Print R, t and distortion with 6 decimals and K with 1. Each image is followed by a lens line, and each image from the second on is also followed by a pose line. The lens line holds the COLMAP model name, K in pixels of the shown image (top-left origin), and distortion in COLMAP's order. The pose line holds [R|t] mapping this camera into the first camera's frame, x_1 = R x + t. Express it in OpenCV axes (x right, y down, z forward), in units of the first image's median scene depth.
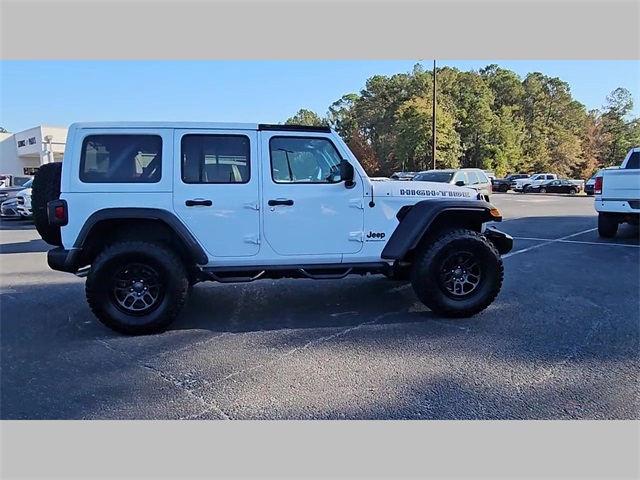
lens RADIAL K [[438.6, 0, 318.5], [0, 438.6, 236.0], [0, 0, 1]] dist [0.011627, -0.007697]
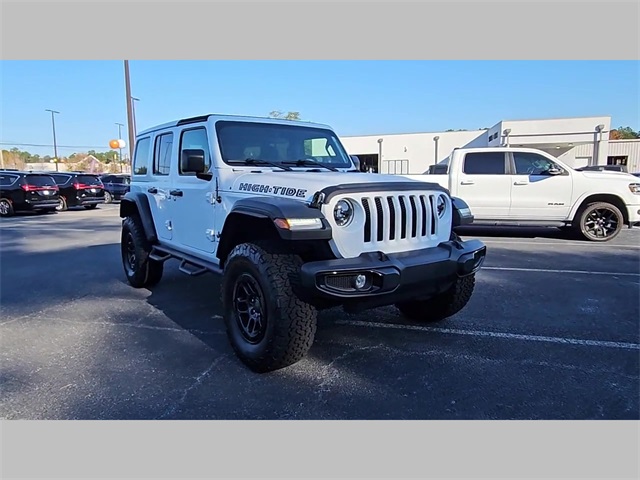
lens RADIAL K [[438.6, 0, 314.3], [0, 438.6, 242.2], [0, 0, 1]] dist [0.011627, -0.007697]
pose [[0.495809, 0.133388, -0.858126, 0.958572], [-0.104314, 0.990127, 0.093636, -0.089618], [0.862144, 0.043089, 0.504828, 0.728768]]
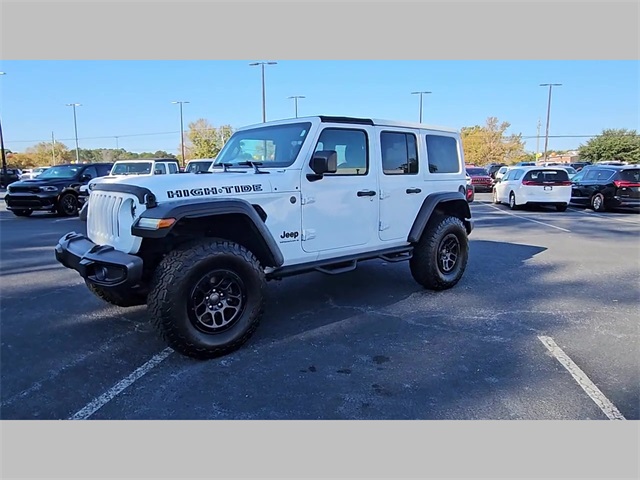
lens RADIAL K [[438.6, 0, 312.1], [0, 438.6, 235.9], [0, 0, 1]] dist [0.011627, -0.007697]
pose [[-0.827748, 0.089827, -0.553863, 0.539187], [-0.055949, 0.968969, 0.240765, -0.259443], [0.558304, 0.230281, -0.797037, 2.106774]]
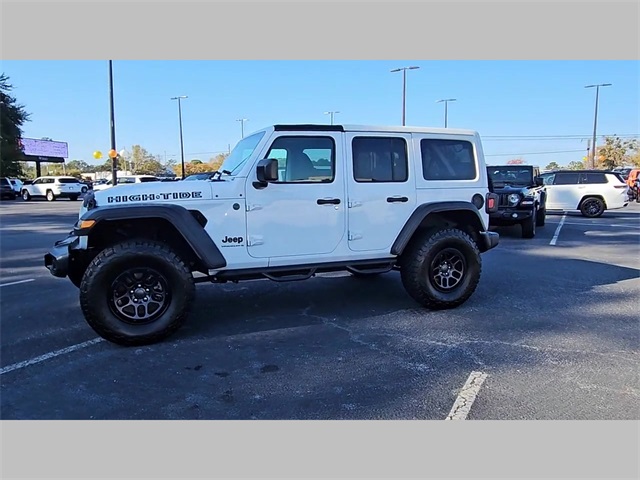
lens RADIAL K [[438.6, 0, 311.7], [0, 438.6, 235.7], [0, 0, 1]] dist [0.011627, -0.007697]
pose [[-0.971091, 0.043160, -0.234777, 0.140814], [-0.014565, 0.970974, 0.238743, -0.278154], [0.238267, 0.235261, -0.942275, 2.286809]]
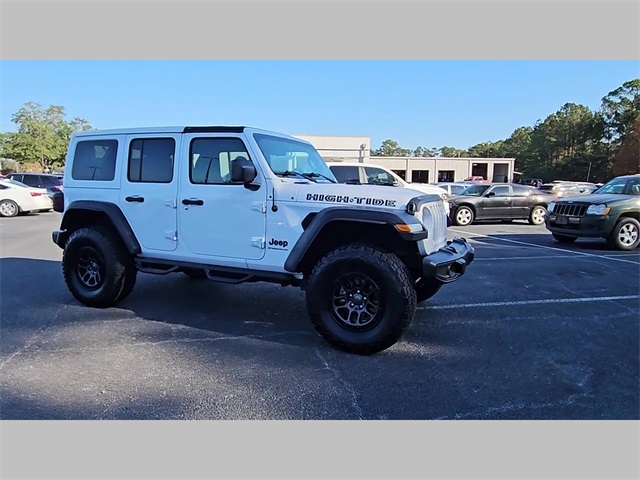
lens RADIAL K [[438.6, 0, 315.3], [0, 438.6, 238.3], [0, 0, 1]] dist [0.011627, -0.007697]
pose [[0.849175, 0.086019, -0.521059, 0.674008], [-0.086266, 0.995987, 0.023834, -0.039834], [0.521018, 0.024711, 0.853188, 0.264578]]
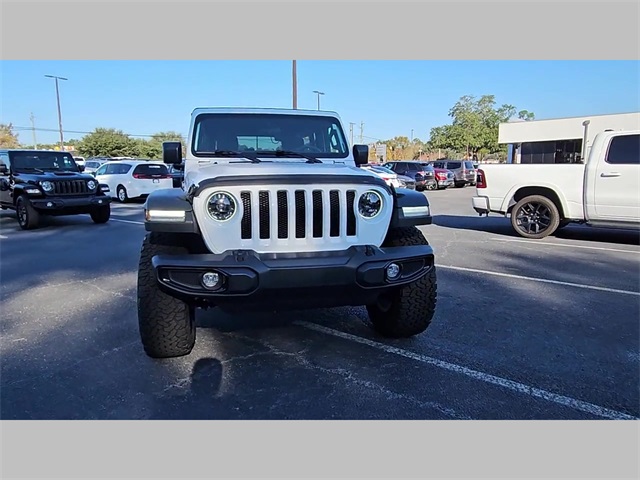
lens RADIAL K [[438.6, 0, 309.9], [0, 438.6, 241.5], [0, 0, 1]] dist [0.011627, -0.007697]
pose [[0.088731, 0.173901, -0.980758, 1.045747], [-0.116722, 0.979673, 0.163148, -0.145573], [0.989193, 0.100000, 0.107226, 1.168533]]
